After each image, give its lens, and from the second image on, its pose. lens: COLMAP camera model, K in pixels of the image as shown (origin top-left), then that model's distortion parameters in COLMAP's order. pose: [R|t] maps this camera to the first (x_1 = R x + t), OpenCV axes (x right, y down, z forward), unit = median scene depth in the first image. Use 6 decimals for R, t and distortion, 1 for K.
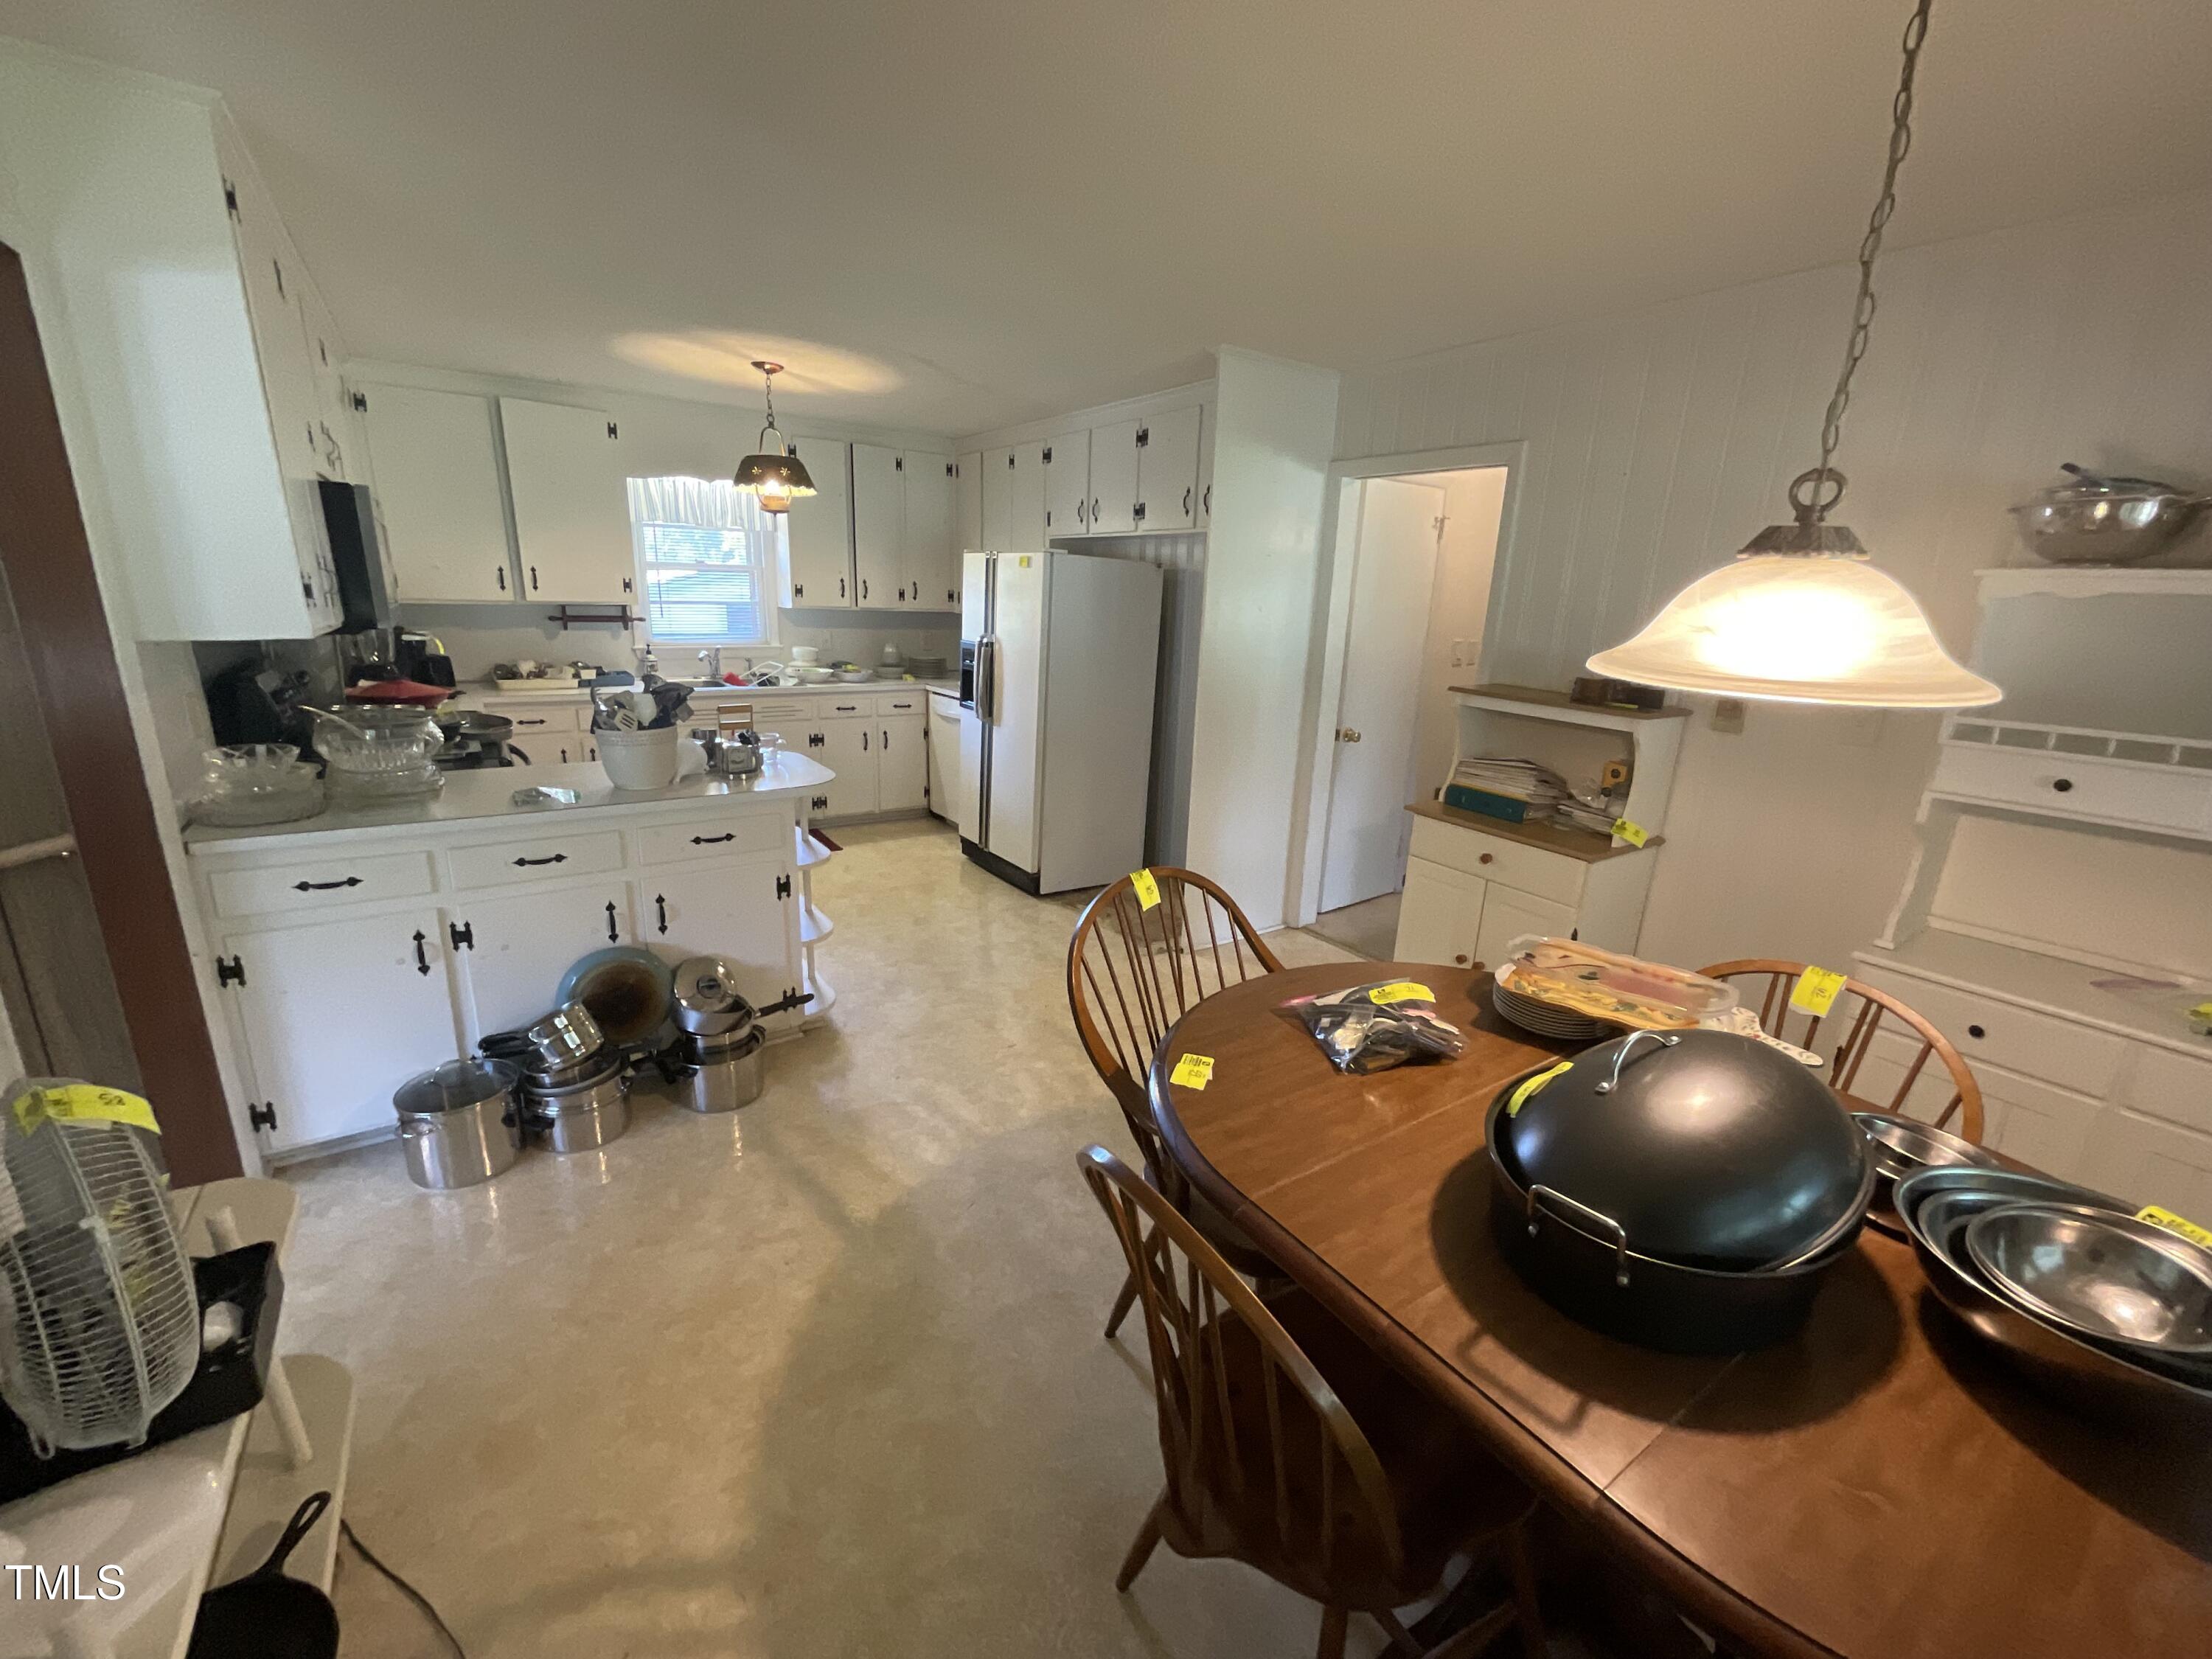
lens RADIAL K [[900.1, 0, 1106.0], [0, 900.1, 829.5], [0, 0, 1]] dist [0.007089, -0.000041]
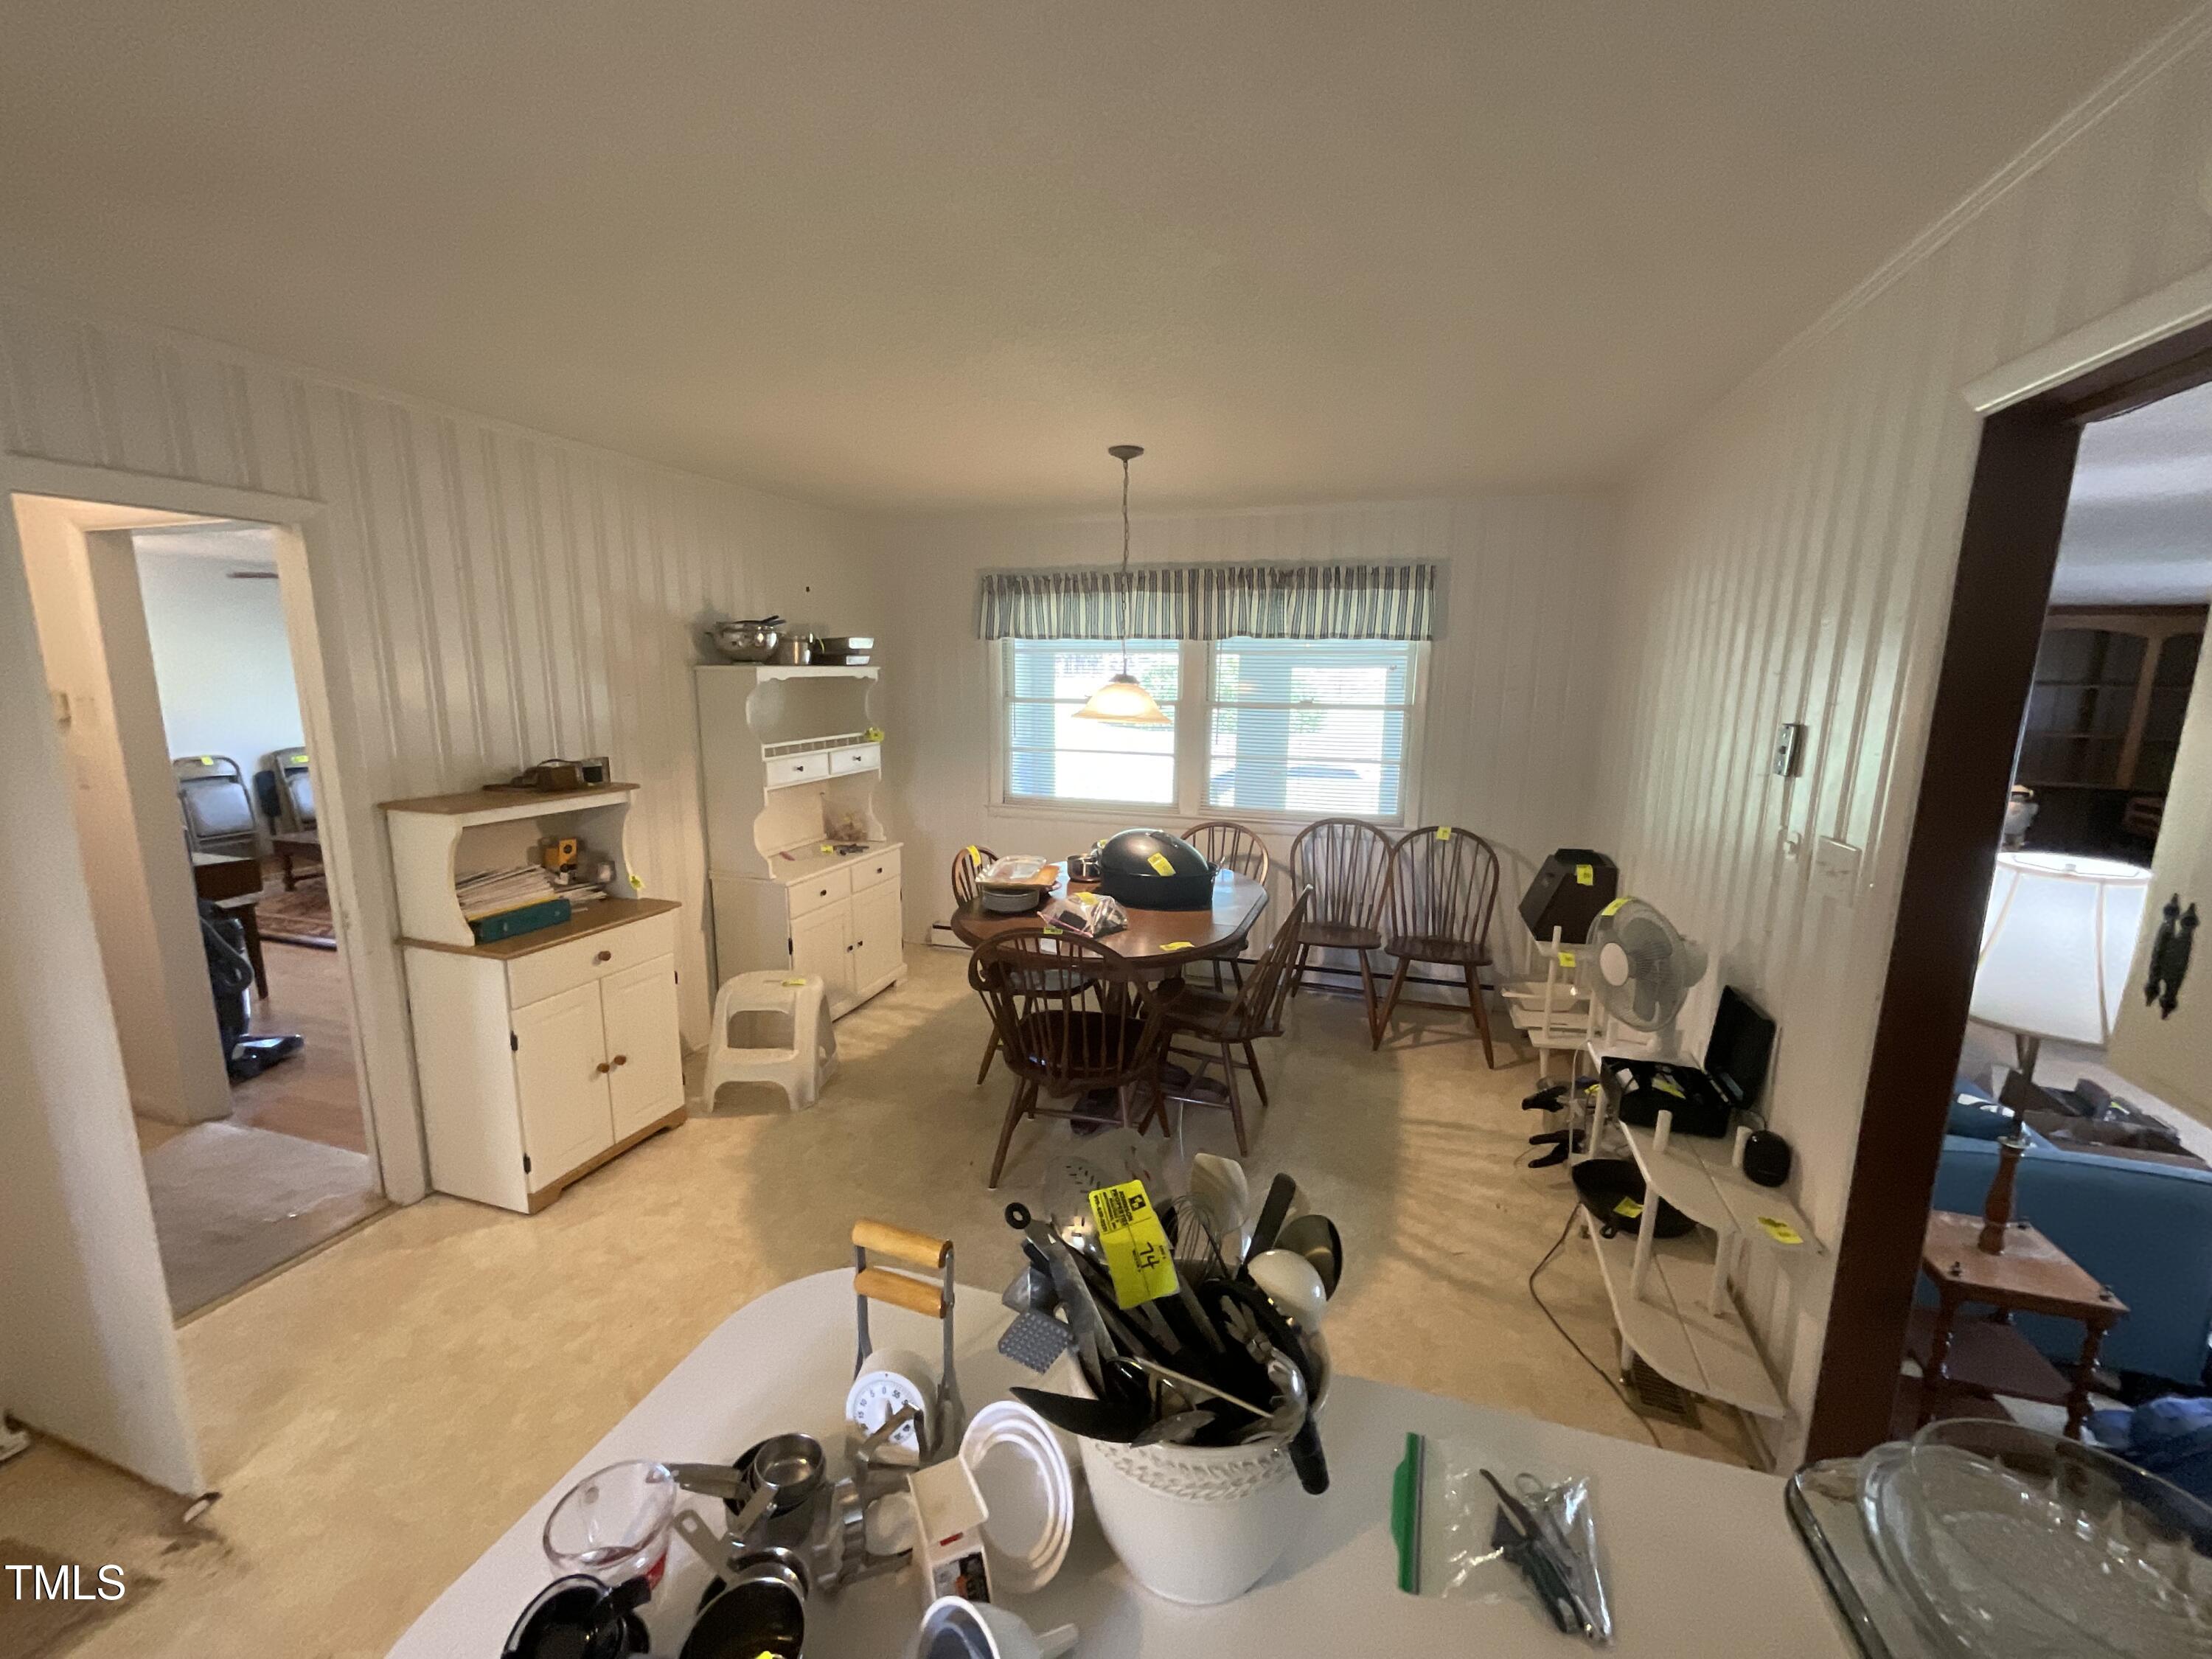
lens RADIAL K [[900.1, 0, 1106.0], [0, 900.1, 829.5], [0, 0, 1]] dist [0.007089, -0.000041]
pose [[-0.611531, -0.182804, 0.769814, -0.260161], [0.171436, 0.919218, 0.354469, -0.141132], [-0.772425, 0.348743, -0.530791, 0.425172]]
